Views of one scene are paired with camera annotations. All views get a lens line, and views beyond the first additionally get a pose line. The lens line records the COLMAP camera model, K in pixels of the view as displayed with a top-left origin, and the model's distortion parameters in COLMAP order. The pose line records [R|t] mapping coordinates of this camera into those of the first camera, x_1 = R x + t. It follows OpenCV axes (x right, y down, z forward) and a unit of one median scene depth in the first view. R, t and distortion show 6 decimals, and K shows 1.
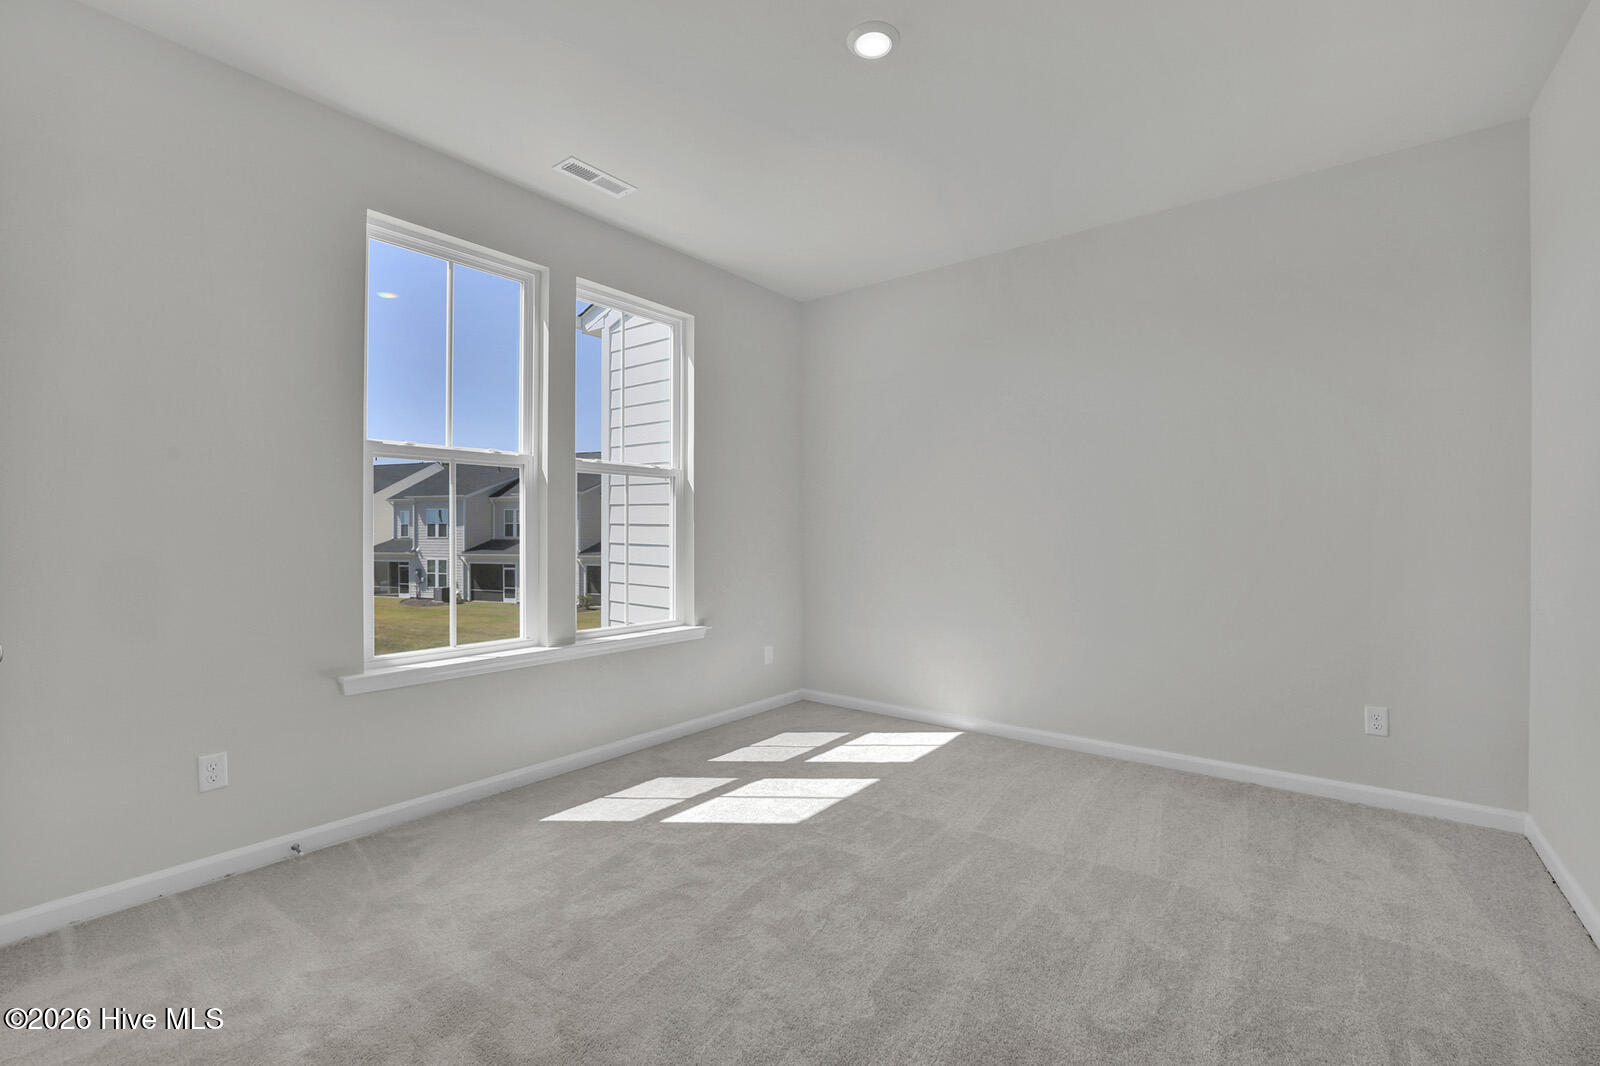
lens RADIAL K [[691.5, 0, 800.0], [0, 691.5, 533.0], [0, 0, 1]] dist [-0.042770, 0.014297]
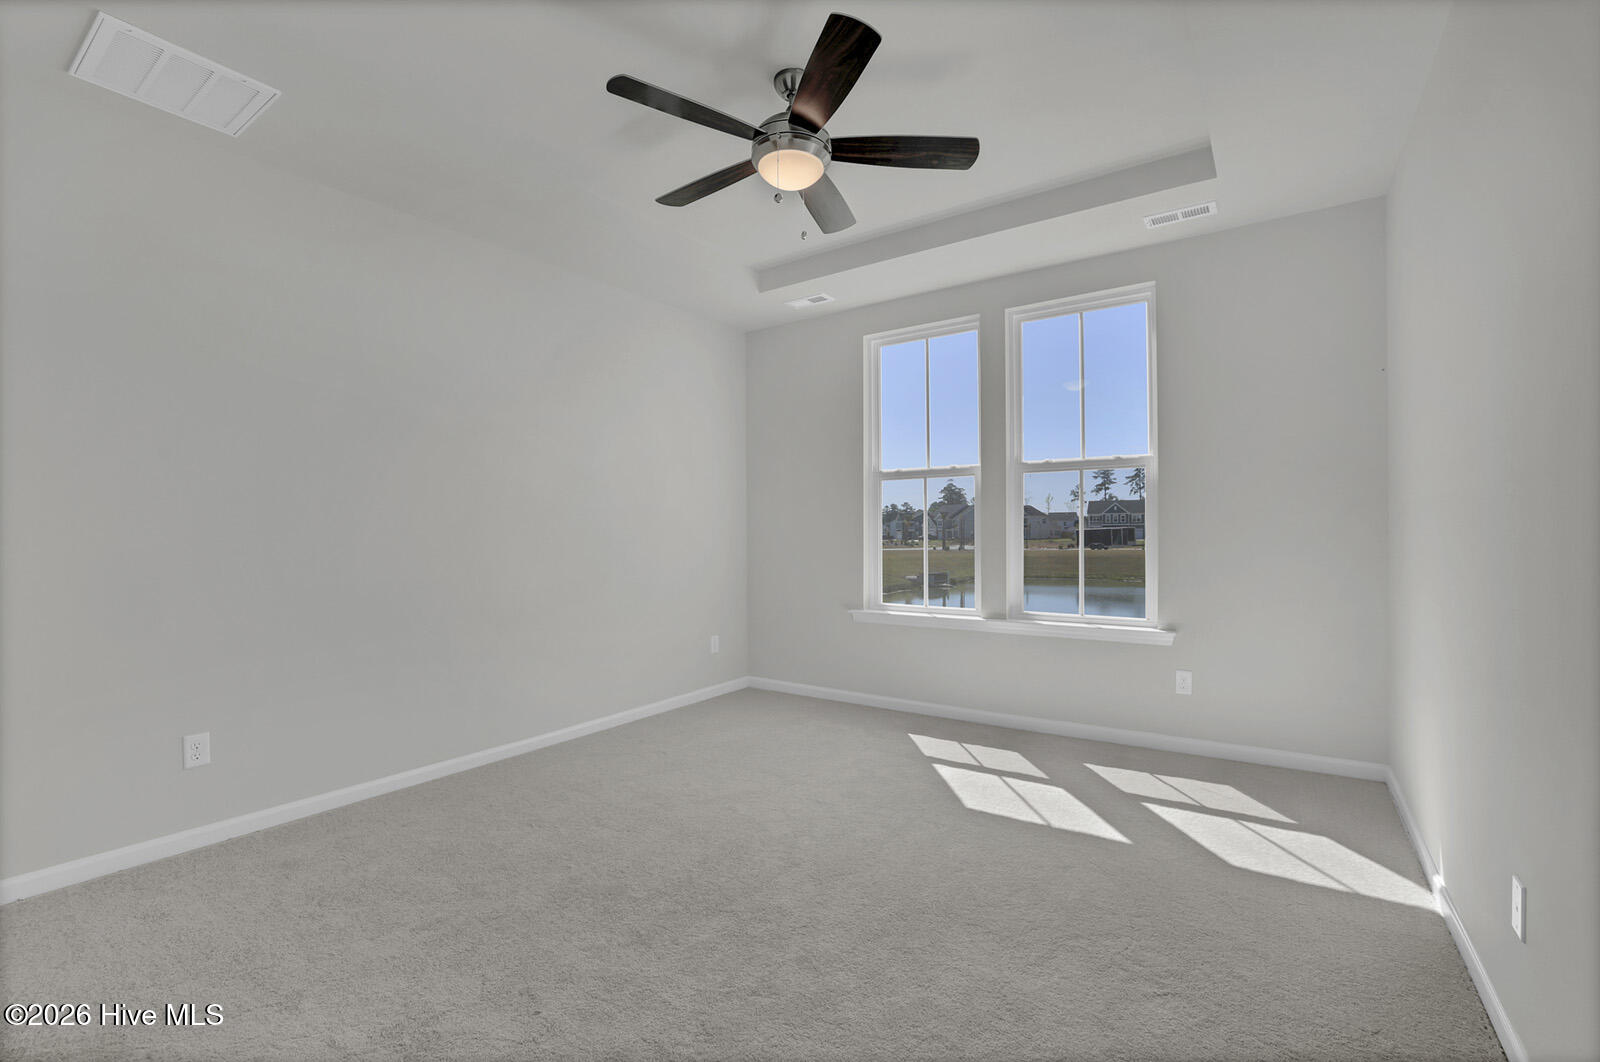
lens RADIAL K [[691.5, 0, 800.0], [0, 691.5, 531.0], [0, 0, 1]] dist [-0.042770, 0.014297]
pose [[0.053172, -0.003646, -0.998579, 0.814357], [0.007372, 0.999968, -0.003259, 0.009635], [0.998558, -0.007188, 0.053198, 0.572386]]
